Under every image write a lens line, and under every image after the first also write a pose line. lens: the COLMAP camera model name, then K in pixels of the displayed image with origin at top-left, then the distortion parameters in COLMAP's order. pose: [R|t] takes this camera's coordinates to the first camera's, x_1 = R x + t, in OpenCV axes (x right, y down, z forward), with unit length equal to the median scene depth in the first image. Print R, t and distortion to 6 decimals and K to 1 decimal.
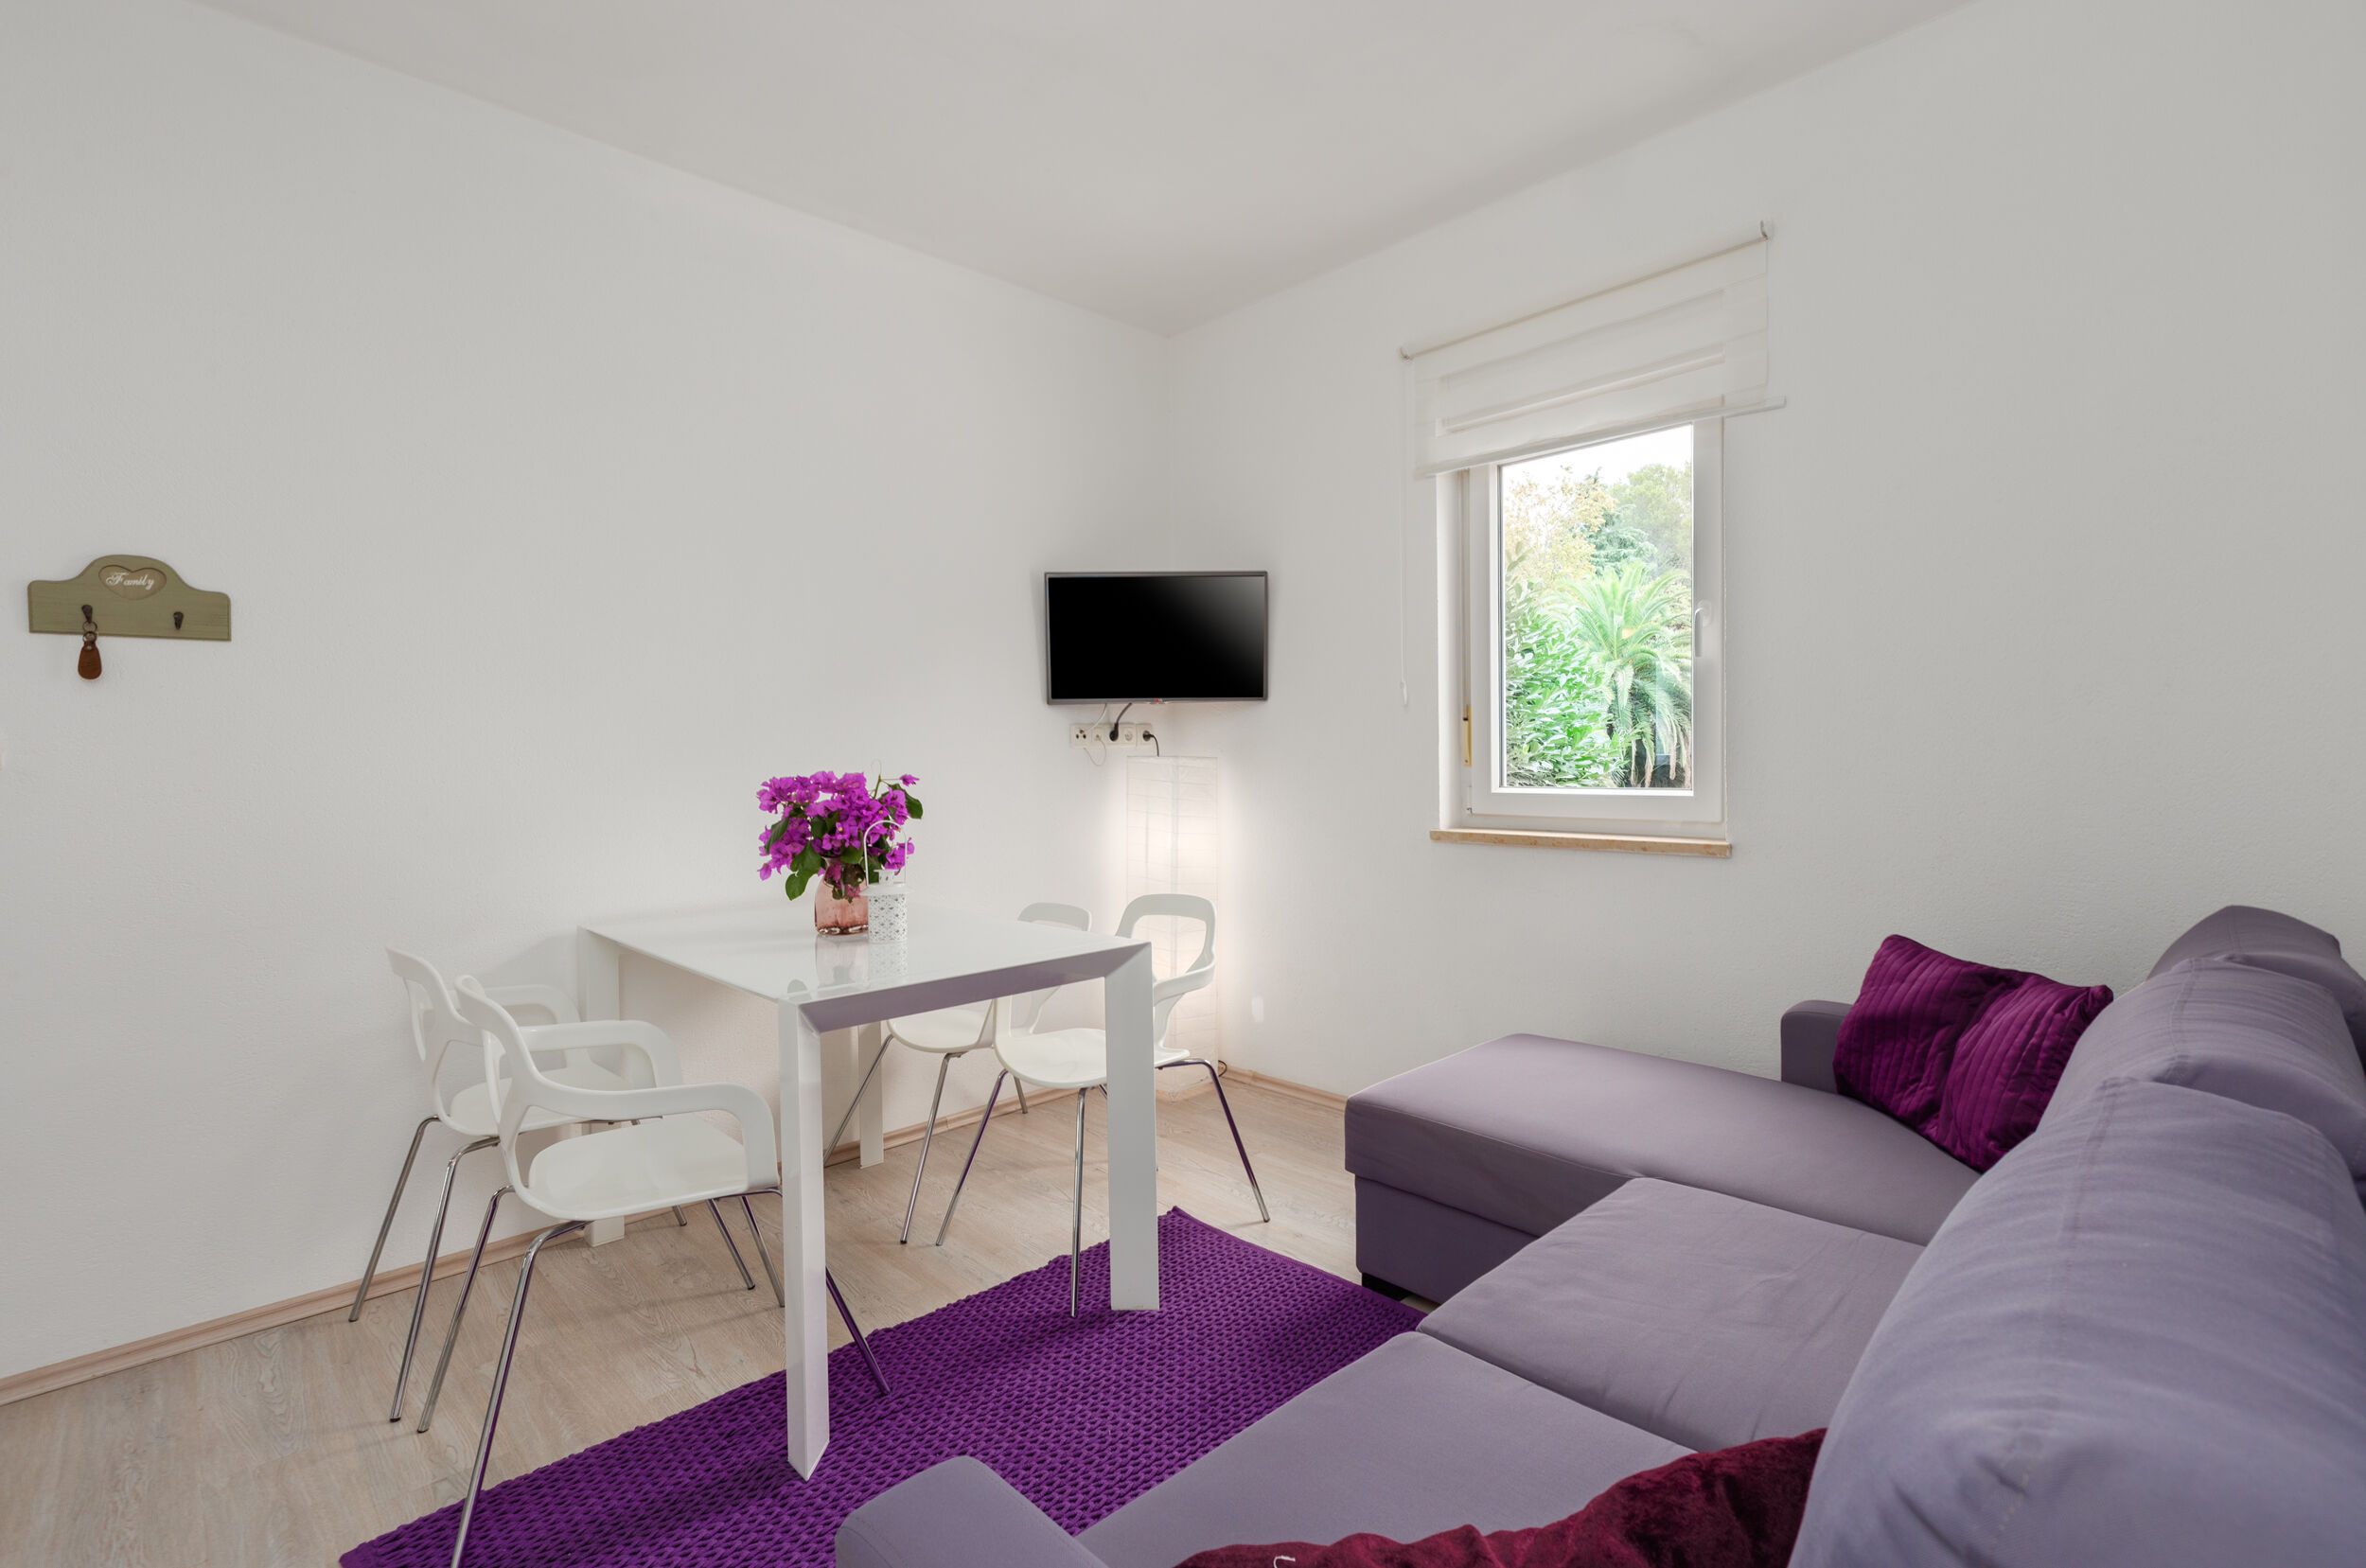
lens RADIAL K [[1101.4, 0, 1183.0], [0, 1101.4, 784.0], [0, 0, 1]] dist [-0.000044, 0.000017]
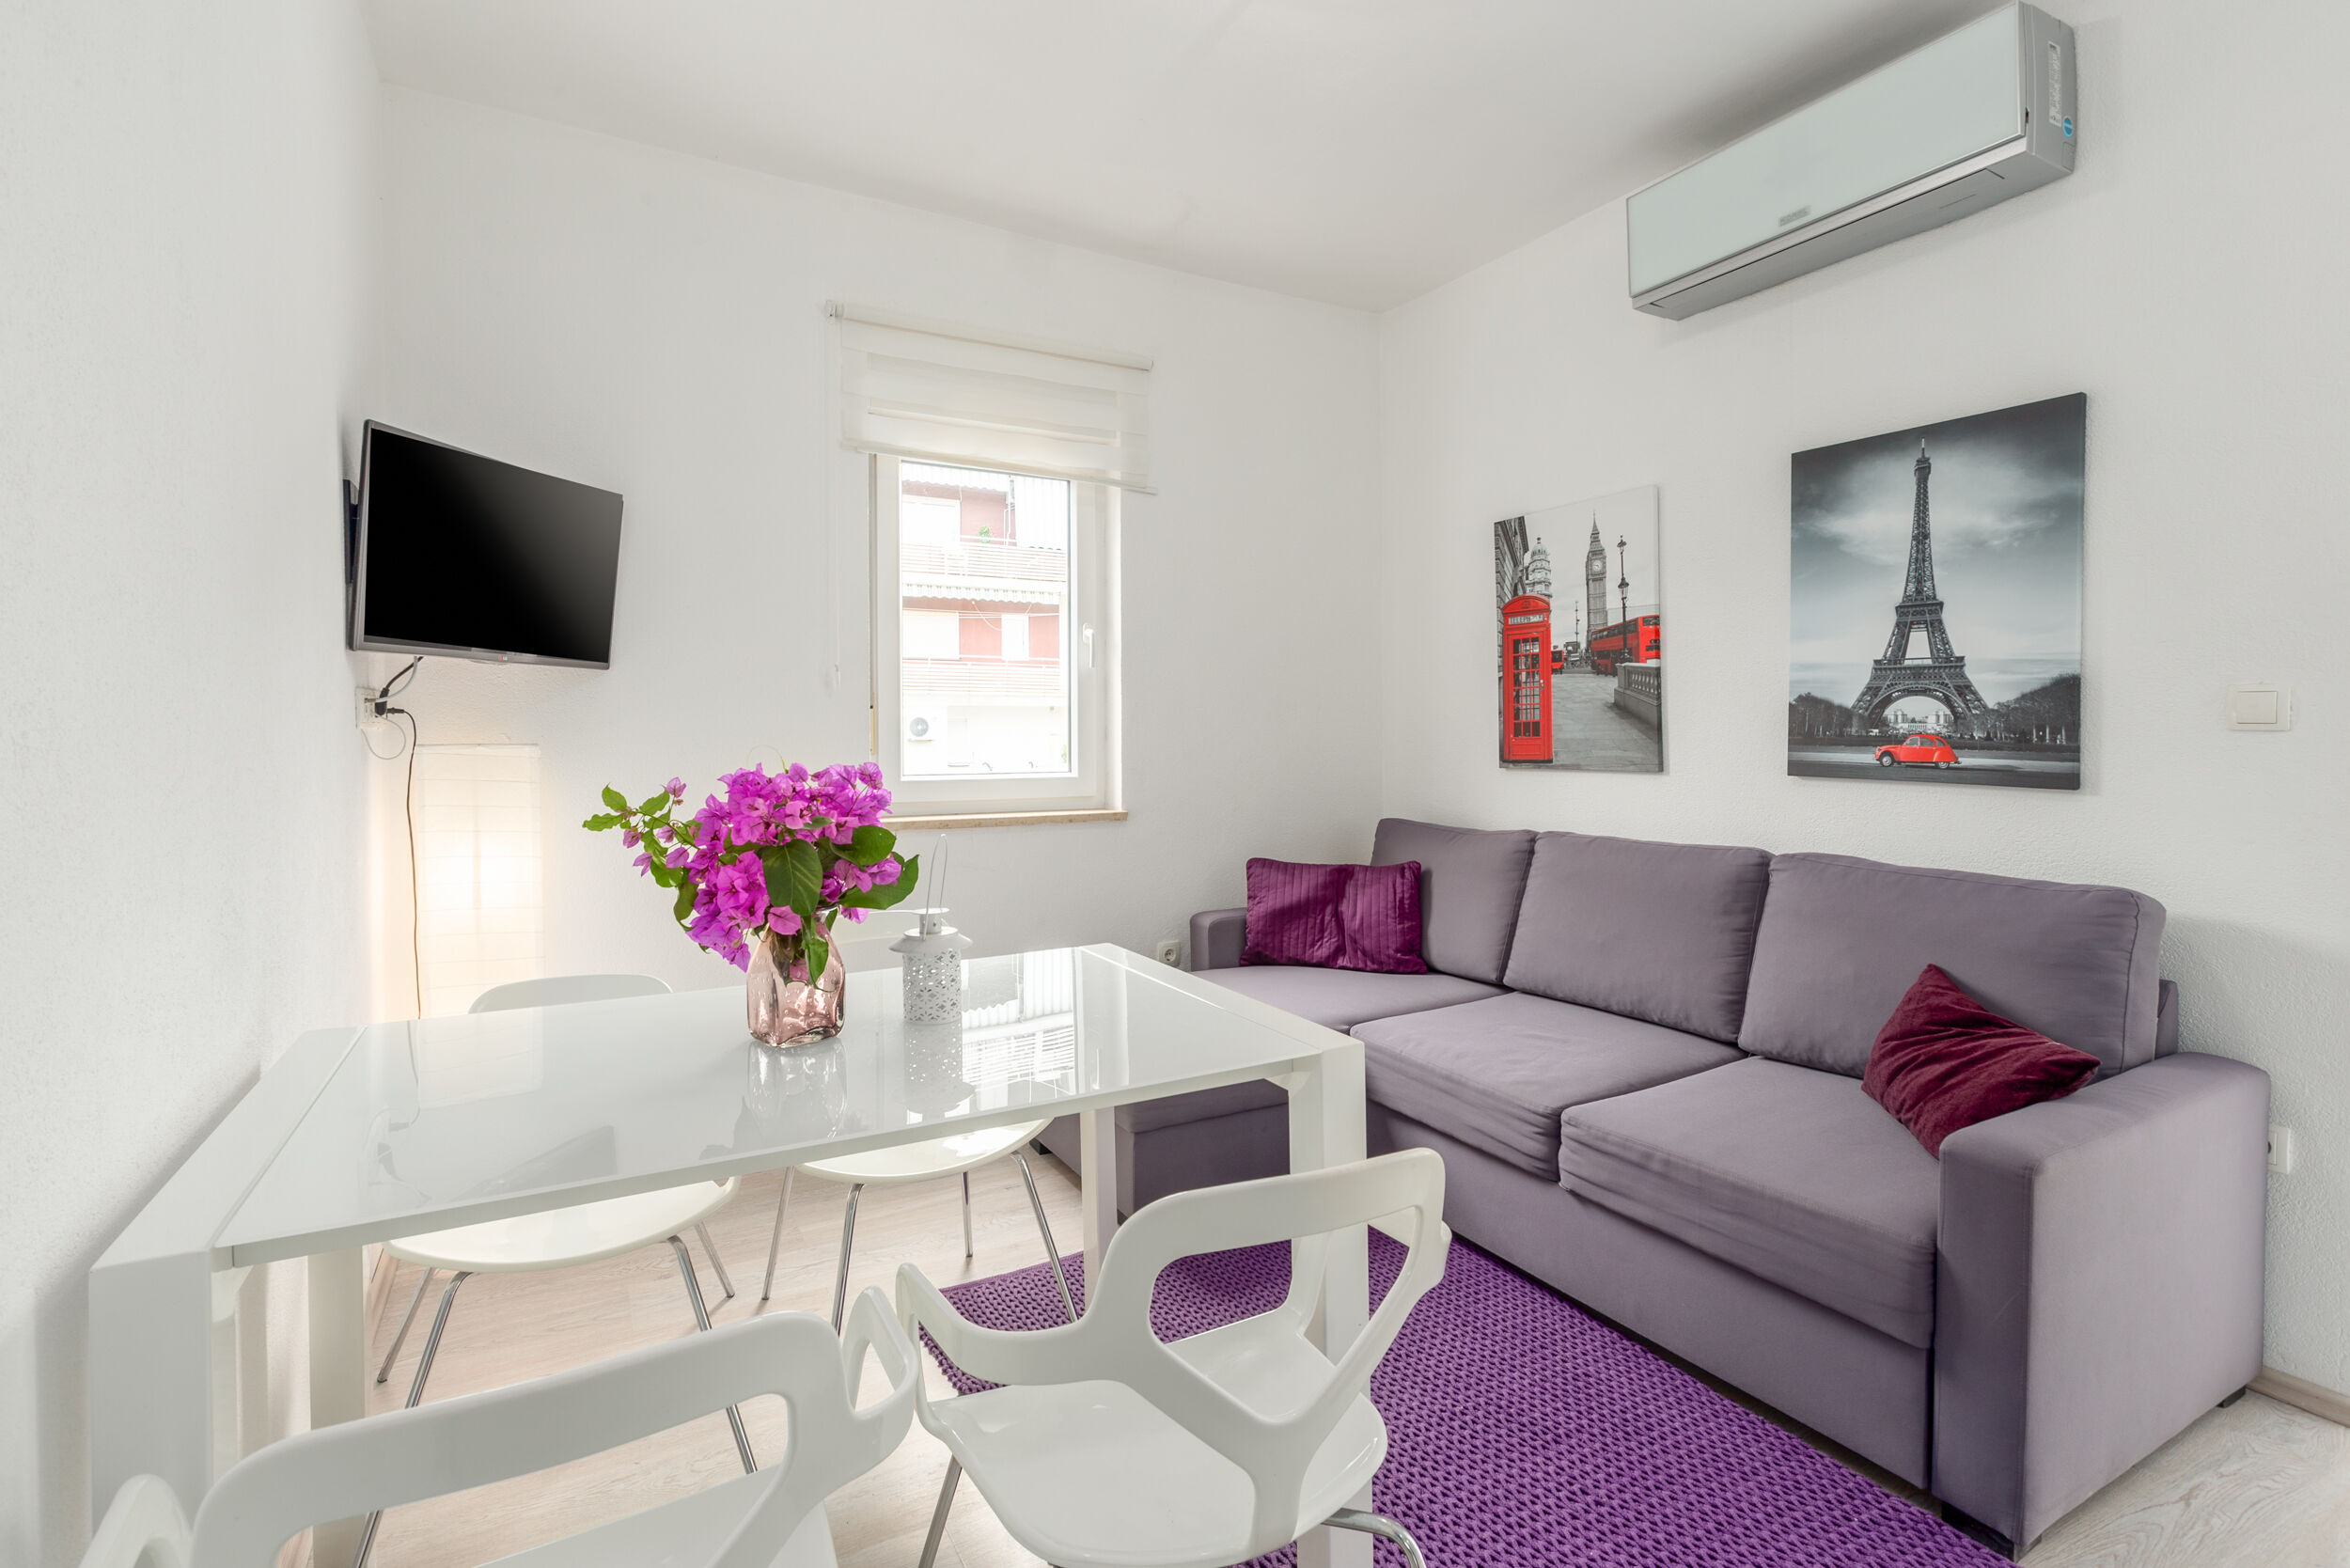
lens RADIAL K [[1103.0, 0, 1163.0], [0, 1103.0, 747.4], [0, 0, 1]] dist [-0.000973, 0.000222]
pose [[0.240182, 0.003426, 0.970722, -0.885935], [0.024090, 0.999665, -0.009489, -0.009293], [-0.970429, 0.025663, 0.240019, 0.717759]]
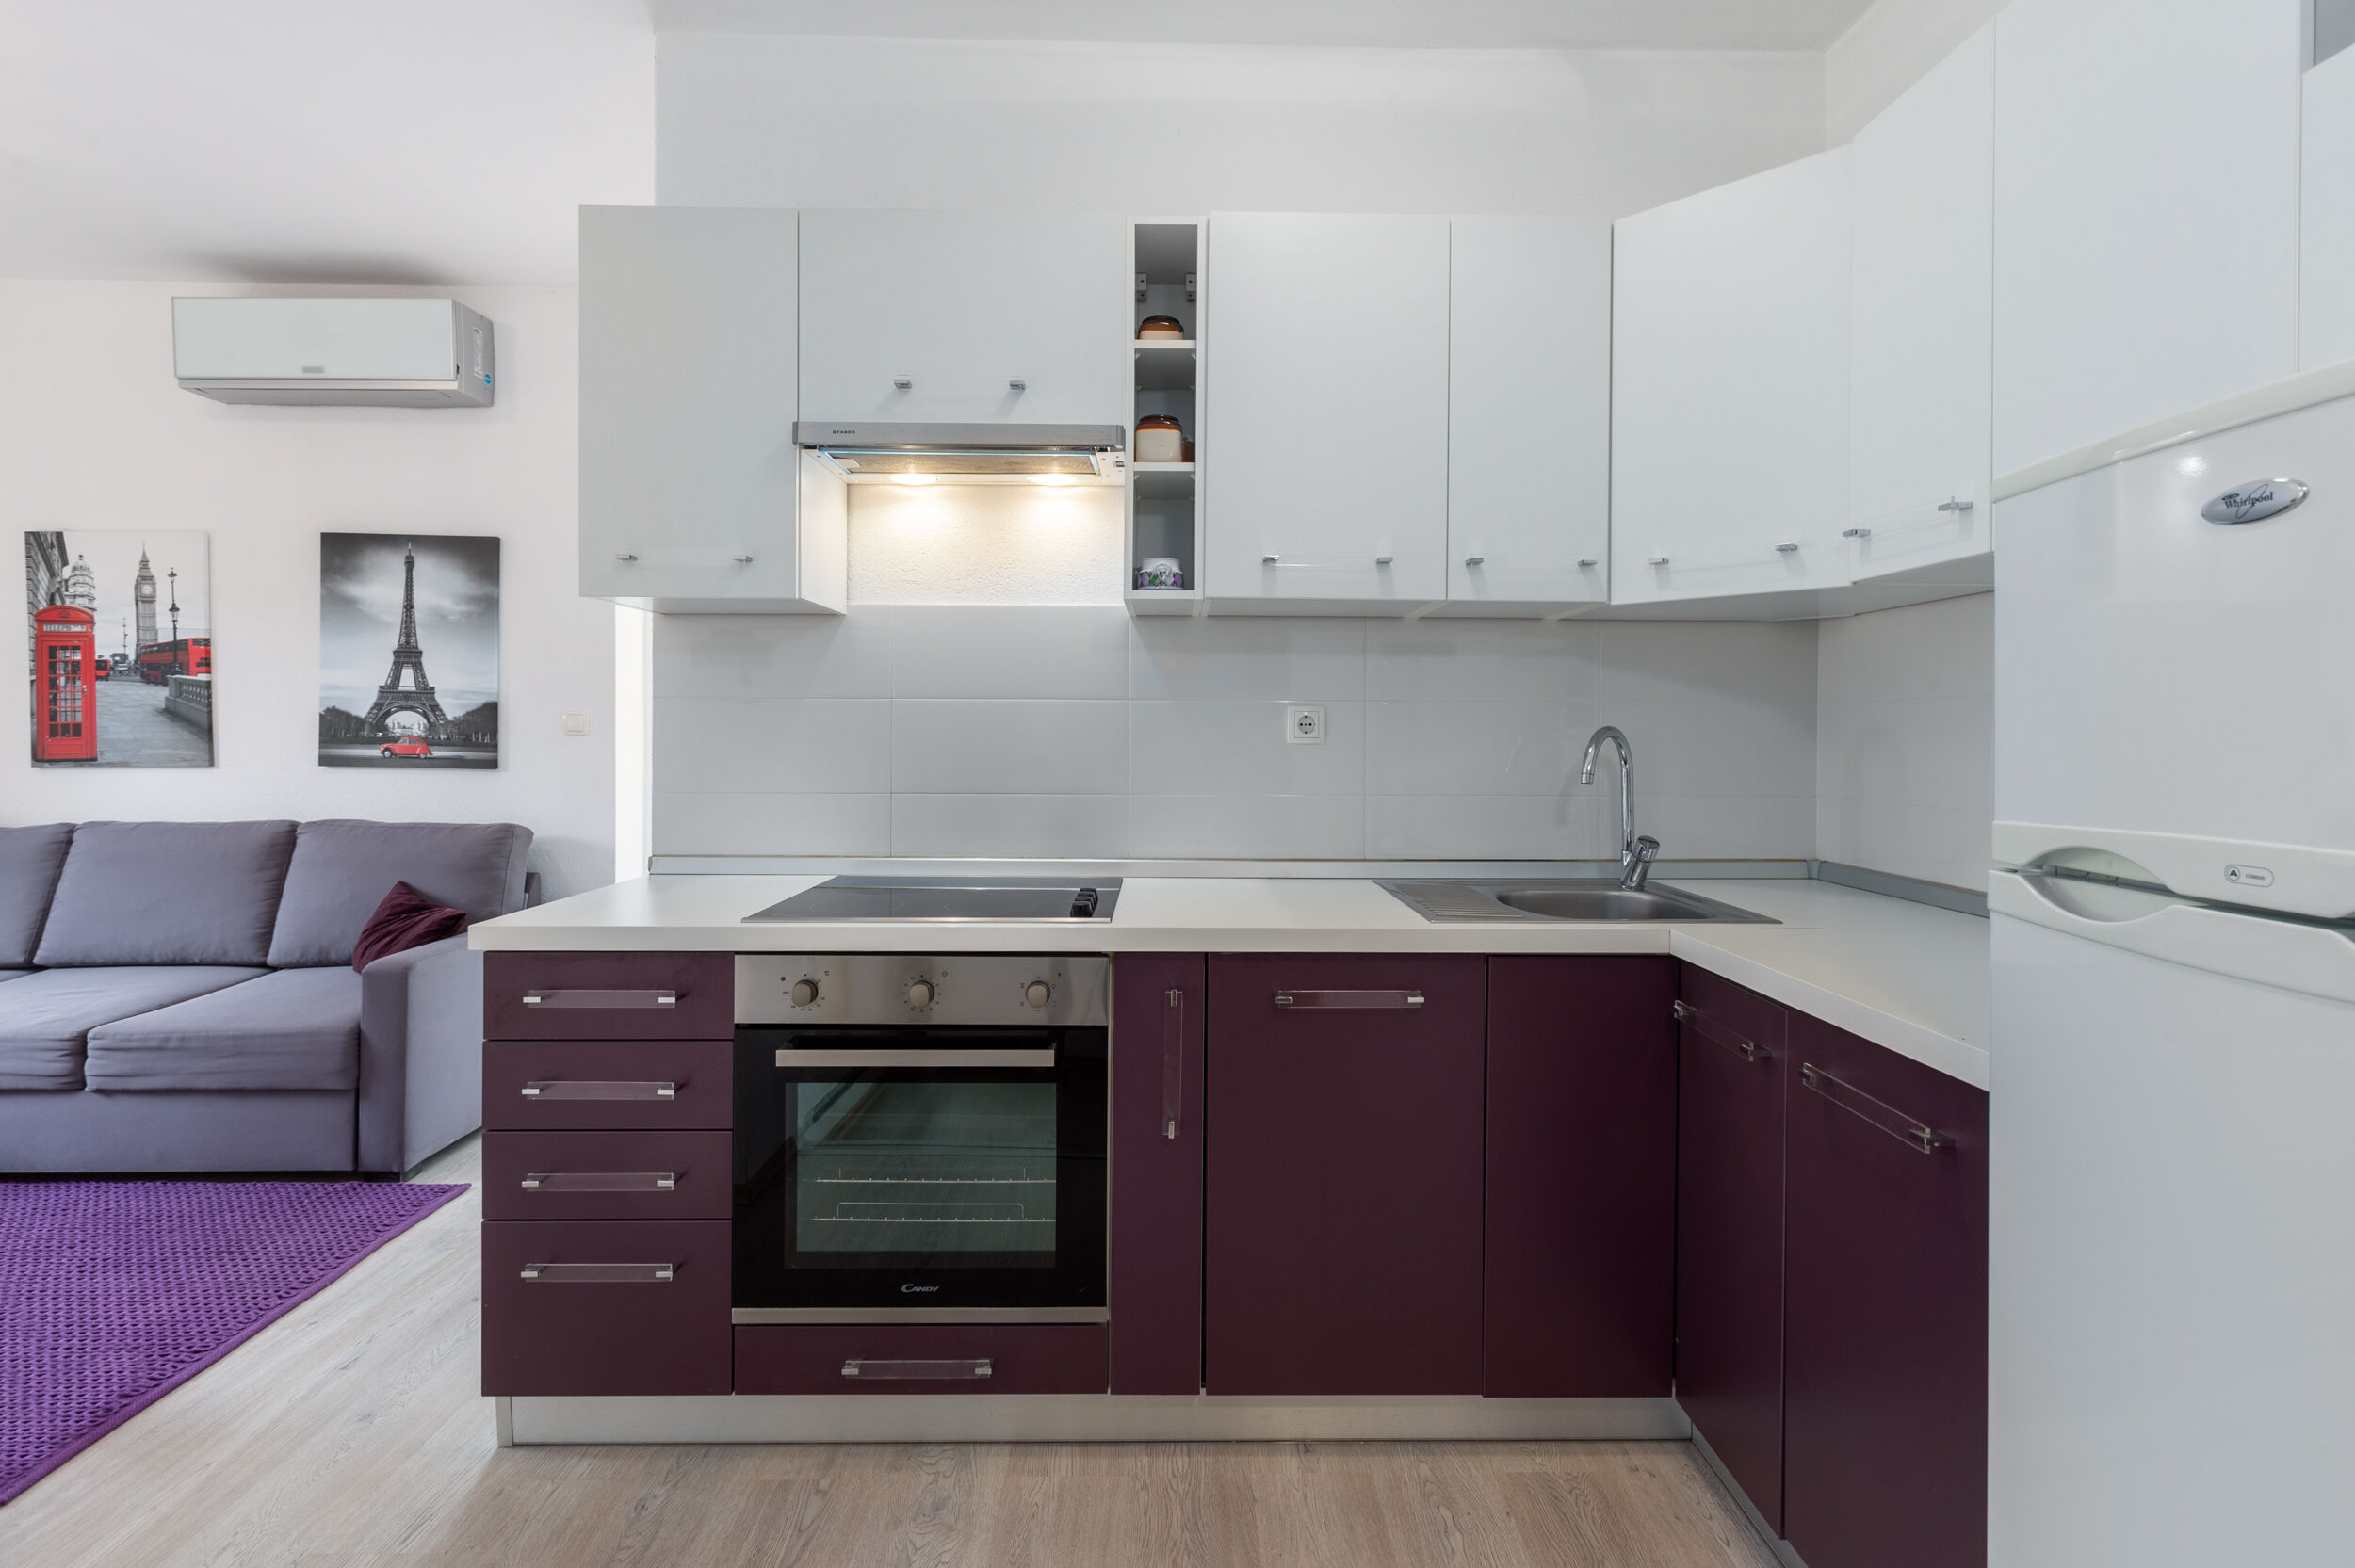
lens RADIAL K [[1104.1, 0, 1184.6], [0, 1104.1, 735.8], [0, 0, 1]] dist [0.001202, -0.000074]
pose [[-0.747721, 0.013091, 0.663884, -1.595873], [0.026172, 0.999610, 0.009766, -0.001379], [-0.663497, 0.024677, -0.747772, 0.720851]]
